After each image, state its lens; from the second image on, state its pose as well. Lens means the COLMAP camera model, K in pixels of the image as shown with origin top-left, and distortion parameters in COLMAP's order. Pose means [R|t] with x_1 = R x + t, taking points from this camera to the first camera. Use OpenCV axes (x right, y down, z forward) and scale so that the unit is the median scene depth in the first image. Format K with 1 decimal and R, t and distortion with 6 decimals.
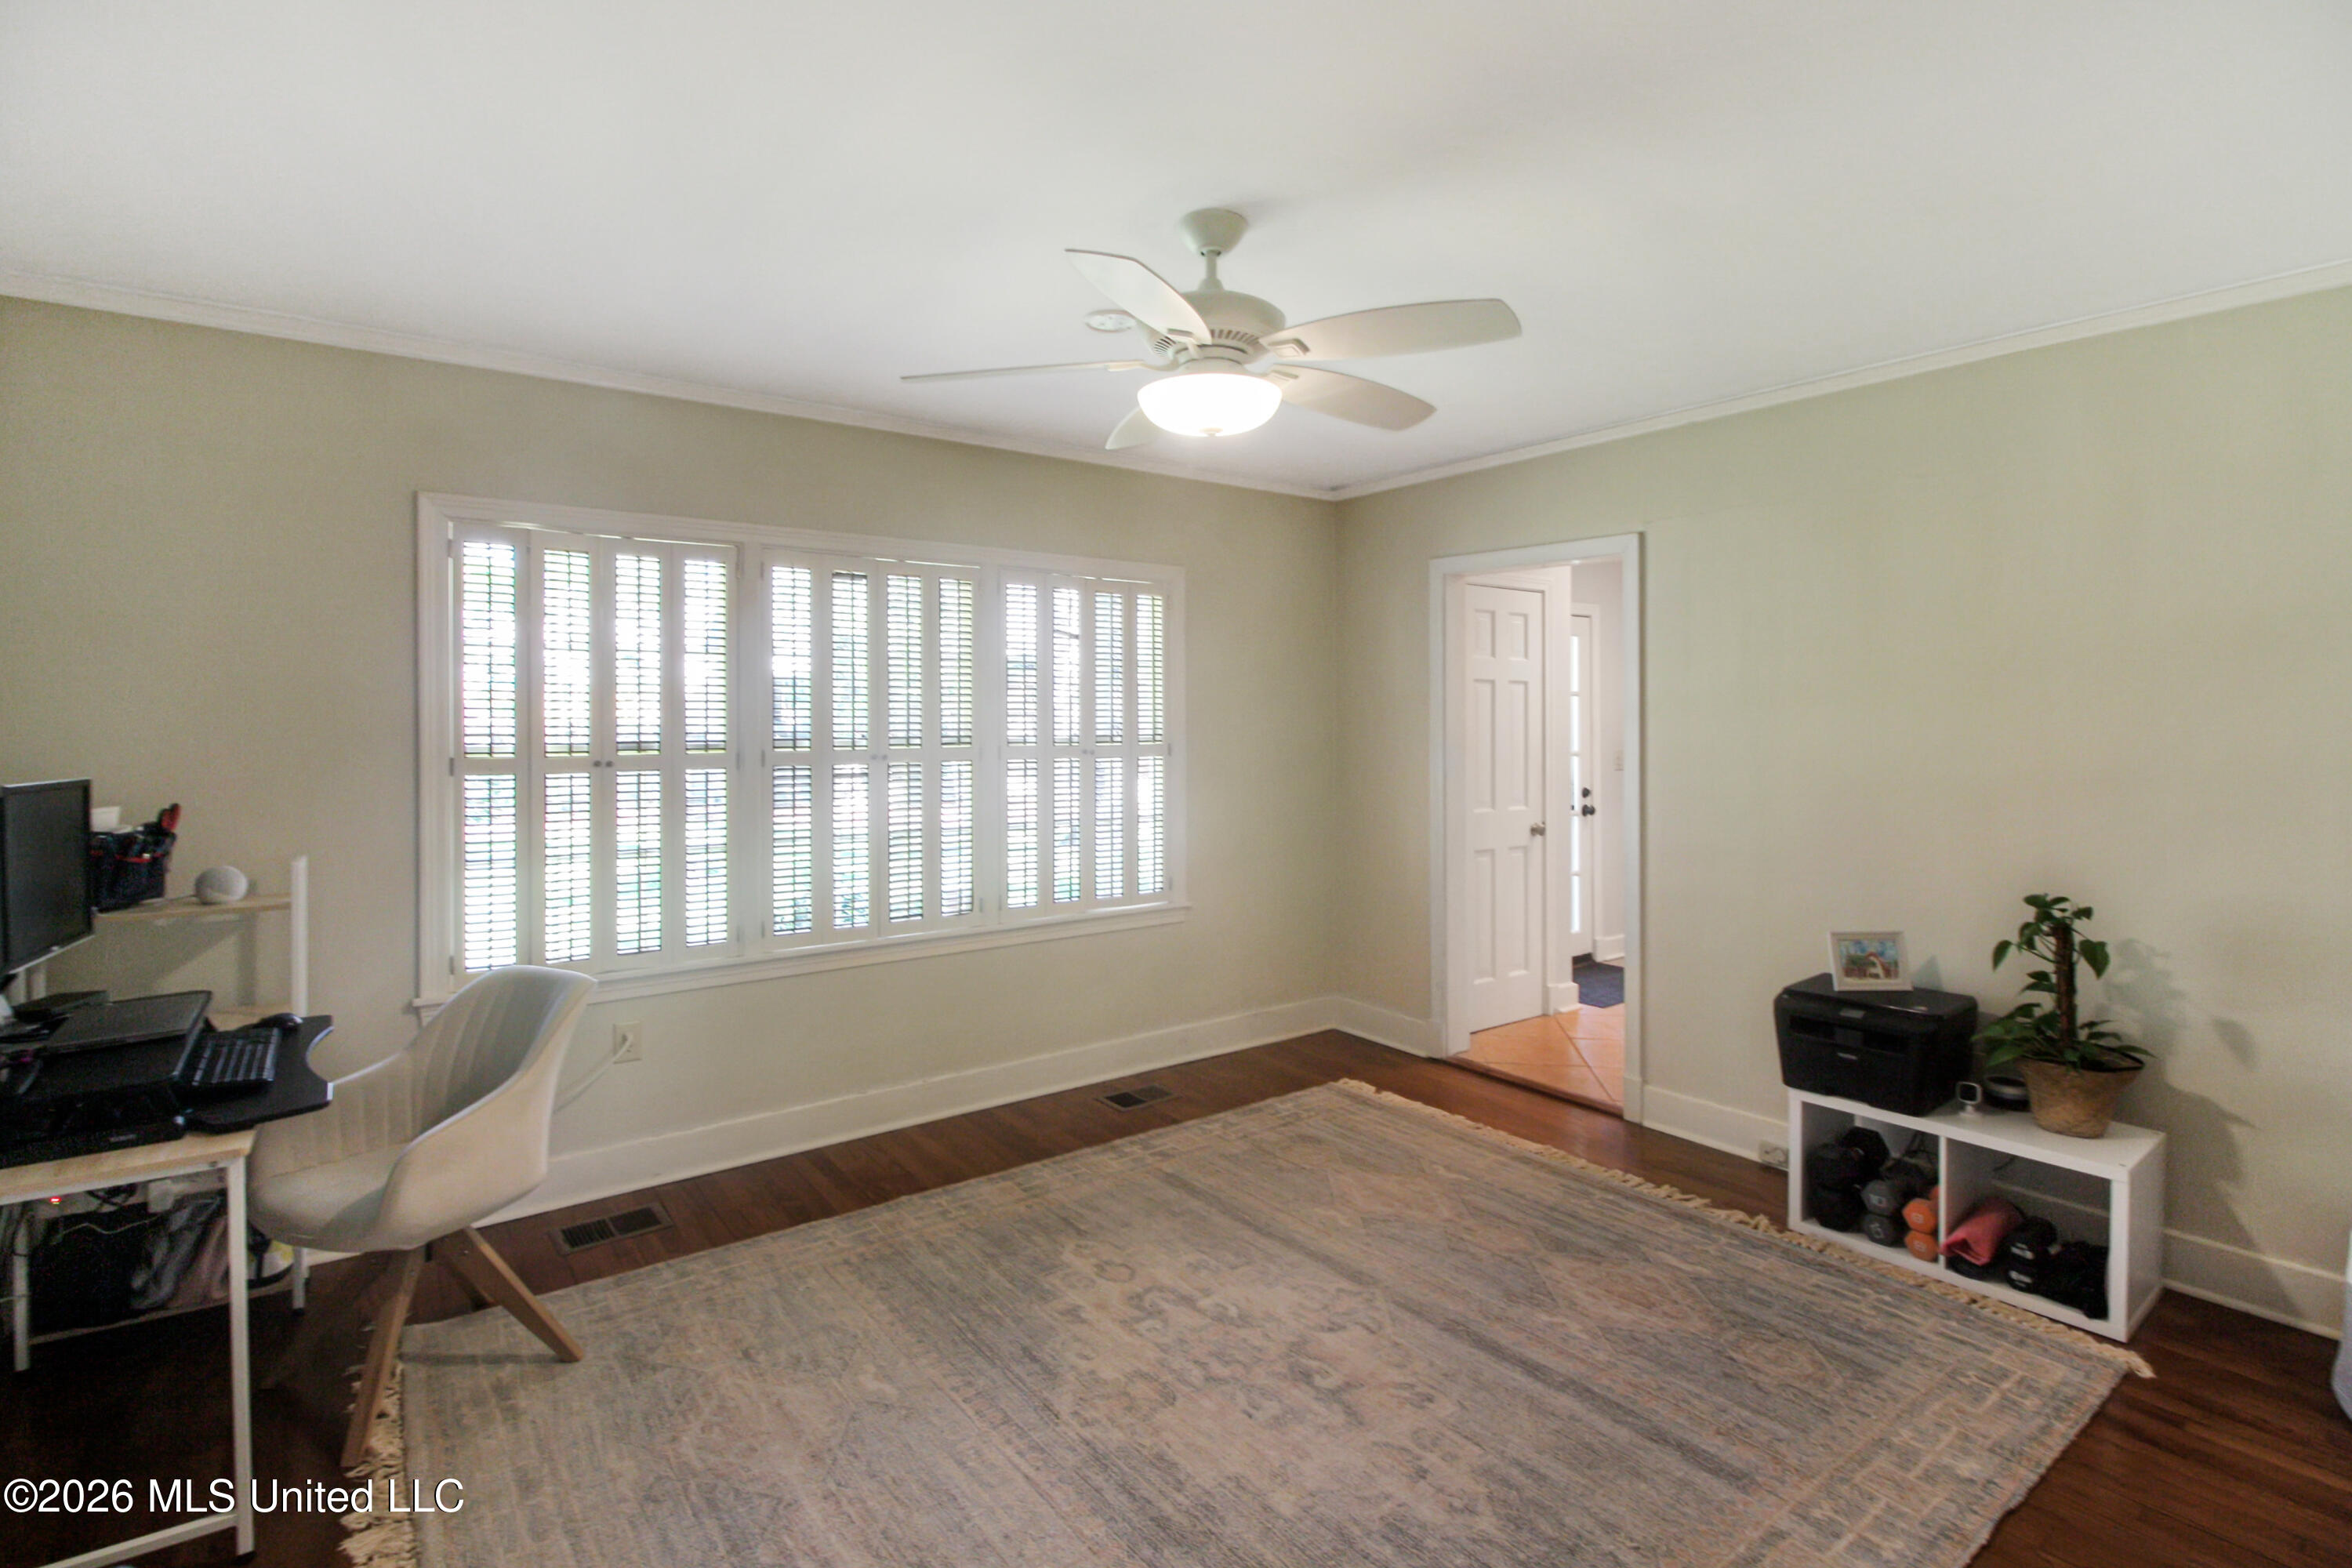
lens RADIAL K [[1124.3, 0, 1183.2], [0, 1124.3, 717.4], [0, 0, 1]] dist [0.002300, -0.010021]
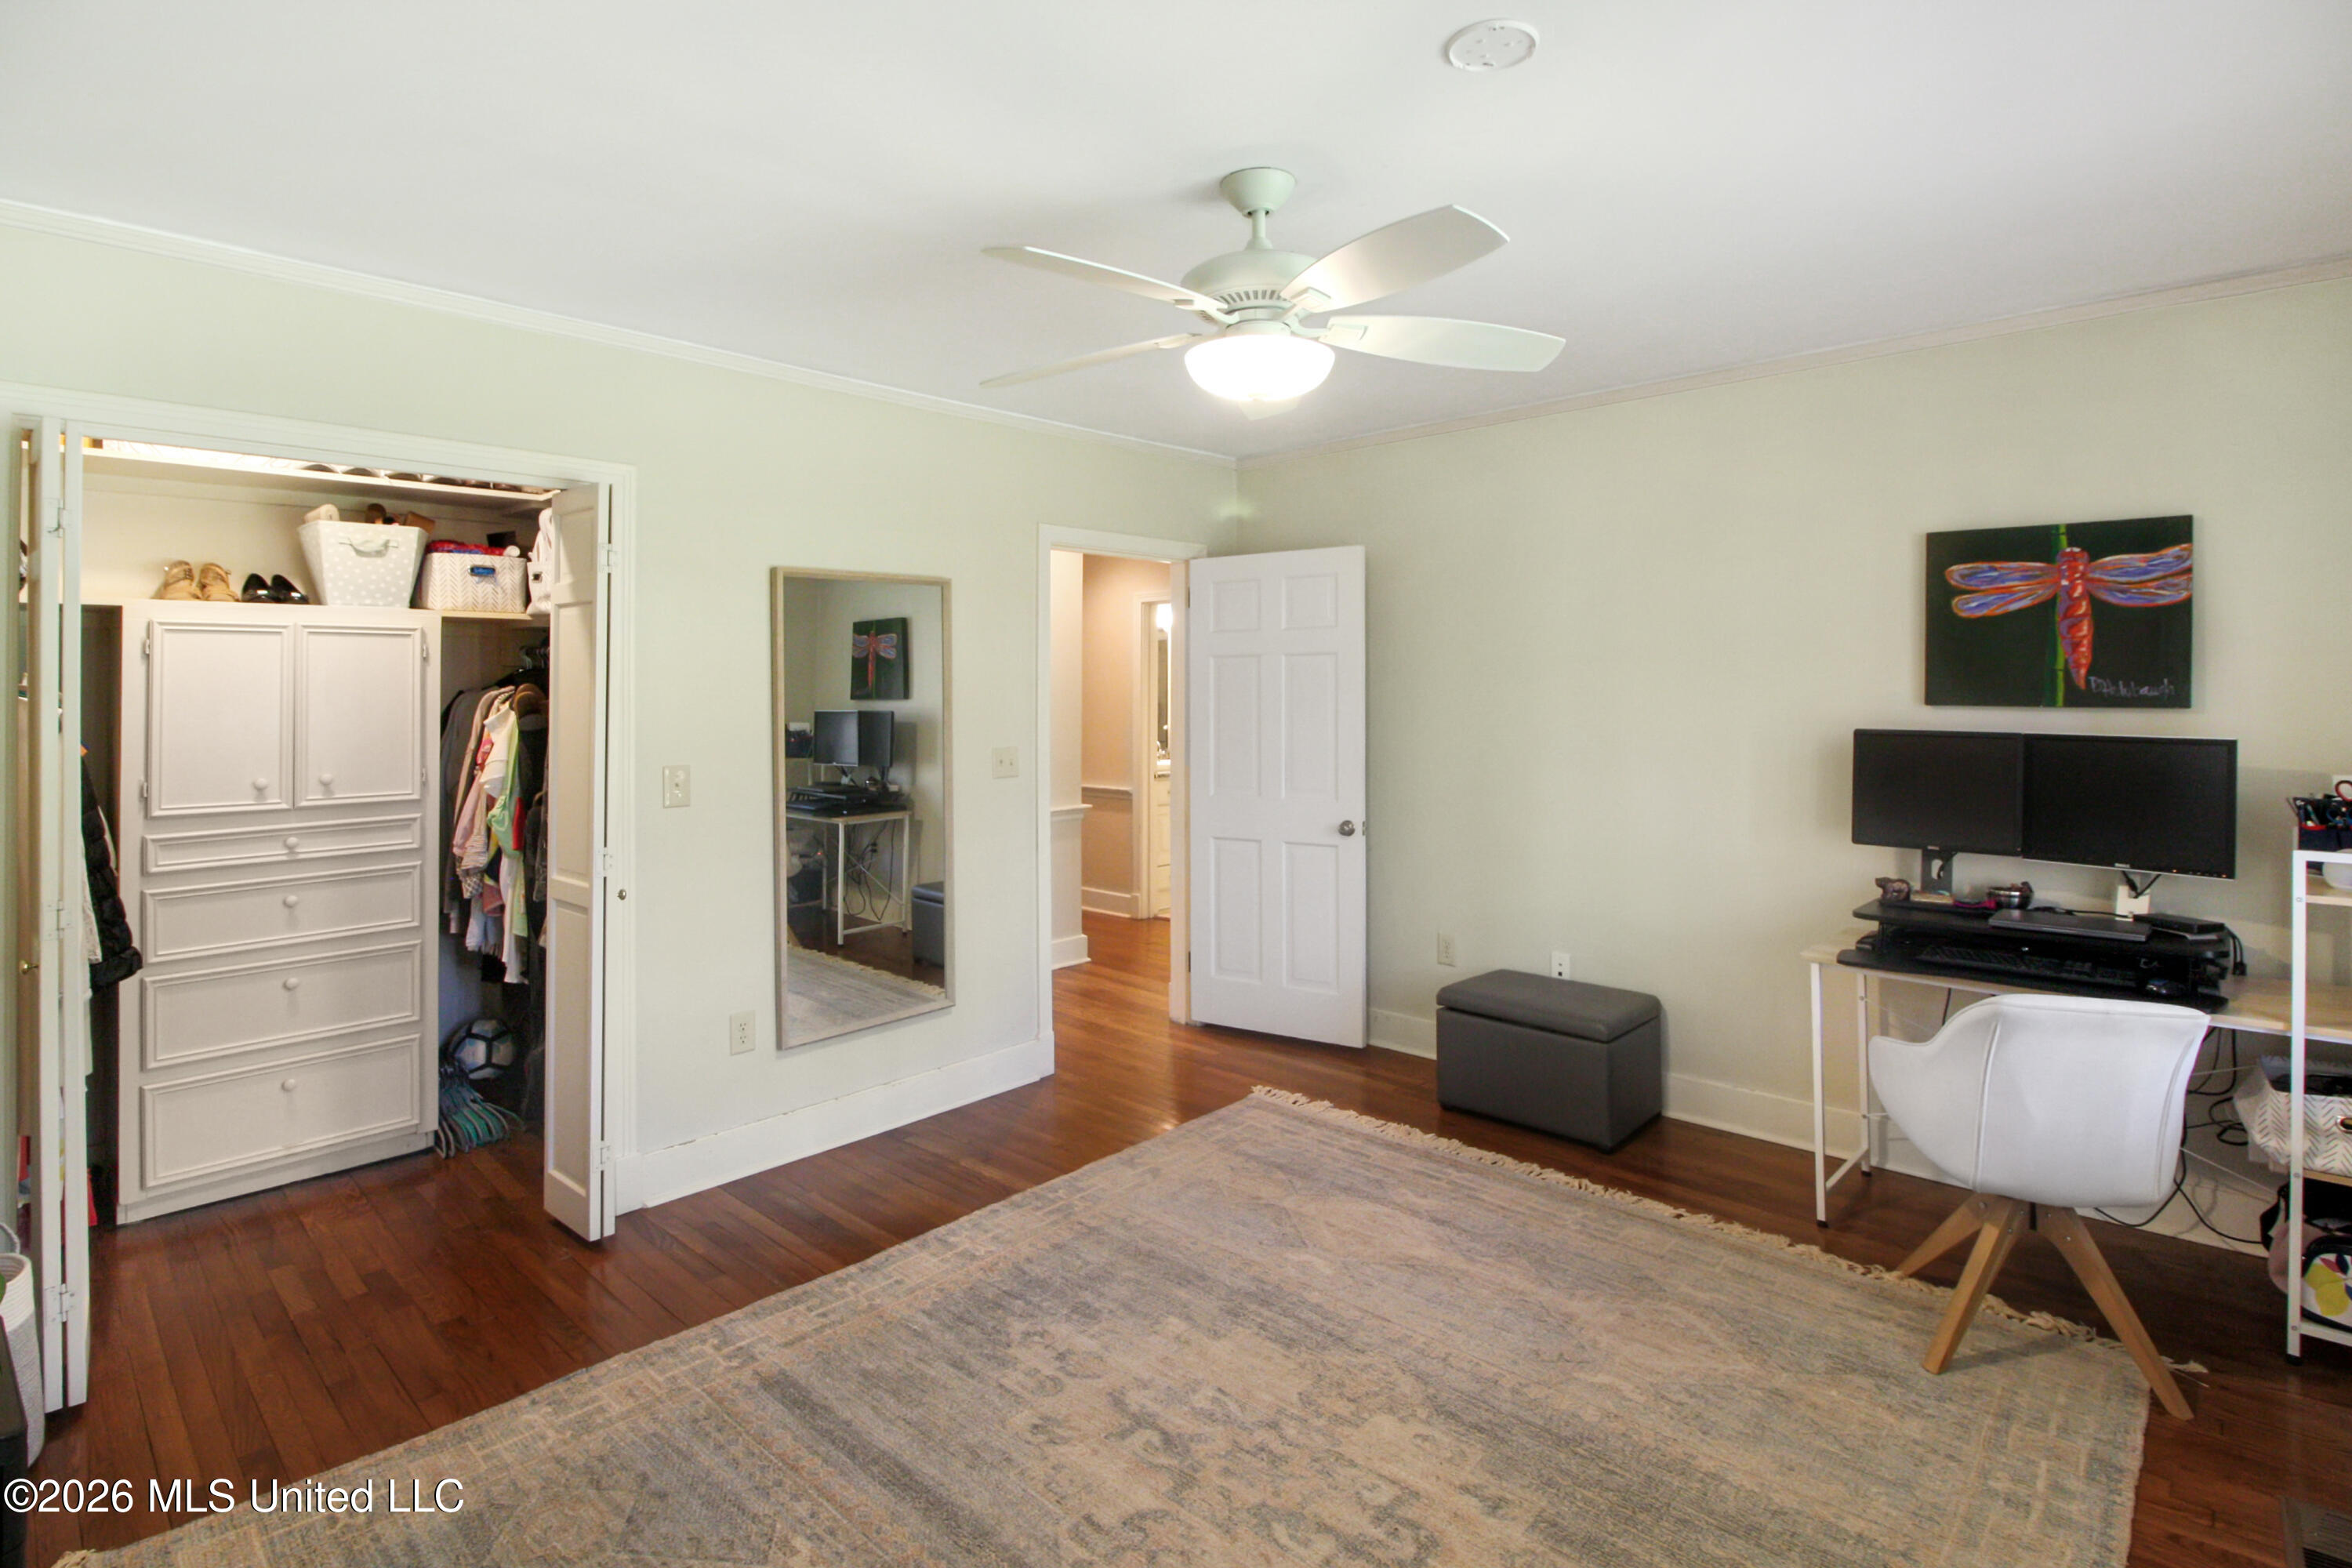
lens RADIAL K [[1158.1, 0, 1176.8], [0, 1158.1, 696.1], [0, 0, 1]] dist [-0.000702, -0.012854]
pose [[-0.984998, 0.006200, -0.172452, 0.224954], [0.005425, 0.999973, 0.004963, -0.004063], [0.172478, 0.003953, -0.985005, 1.660445]]
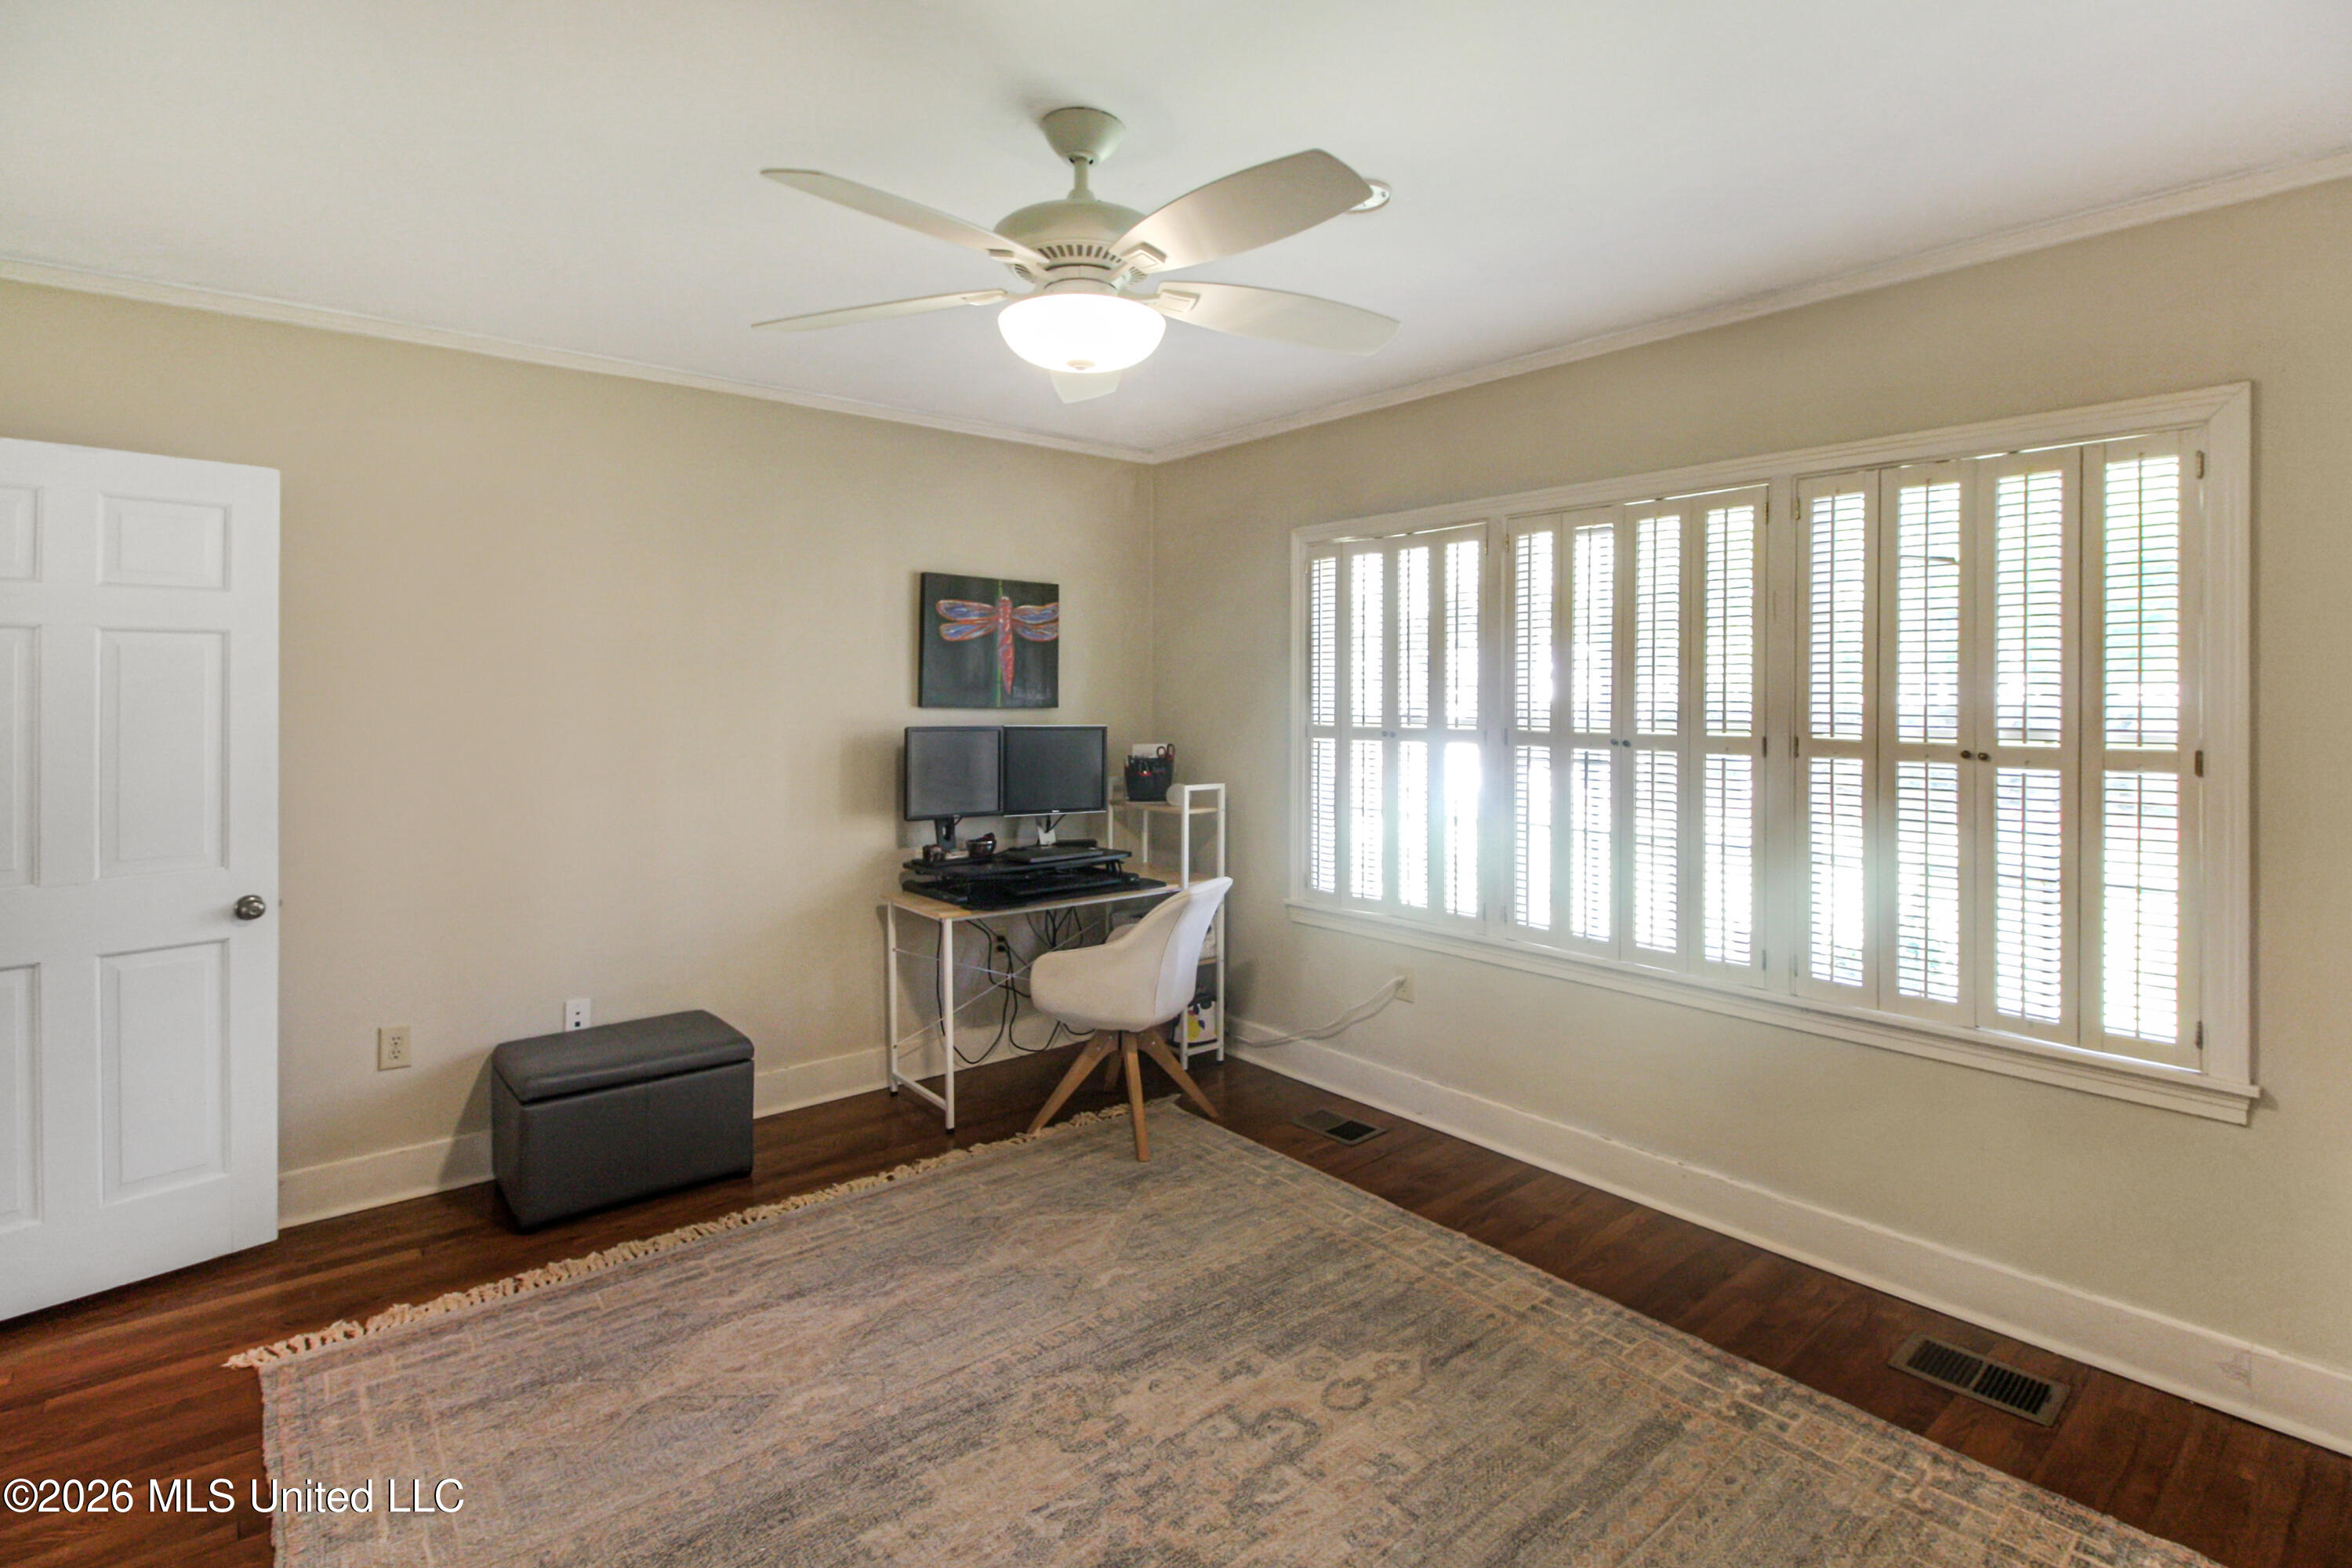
lens RADIAL K [[1124.3, 0, 1183.2], [0, 1124.3, 717.4], [0, 0, 1]] dist [0.002300, -0.010021]
pose [[0.049536, 0.019682, -0.998578, 0.750985], [-0.001466, 0.999806, 0.019633, -0.000868], [0.998771, 0.000492, 0.049556, 0.883886]]
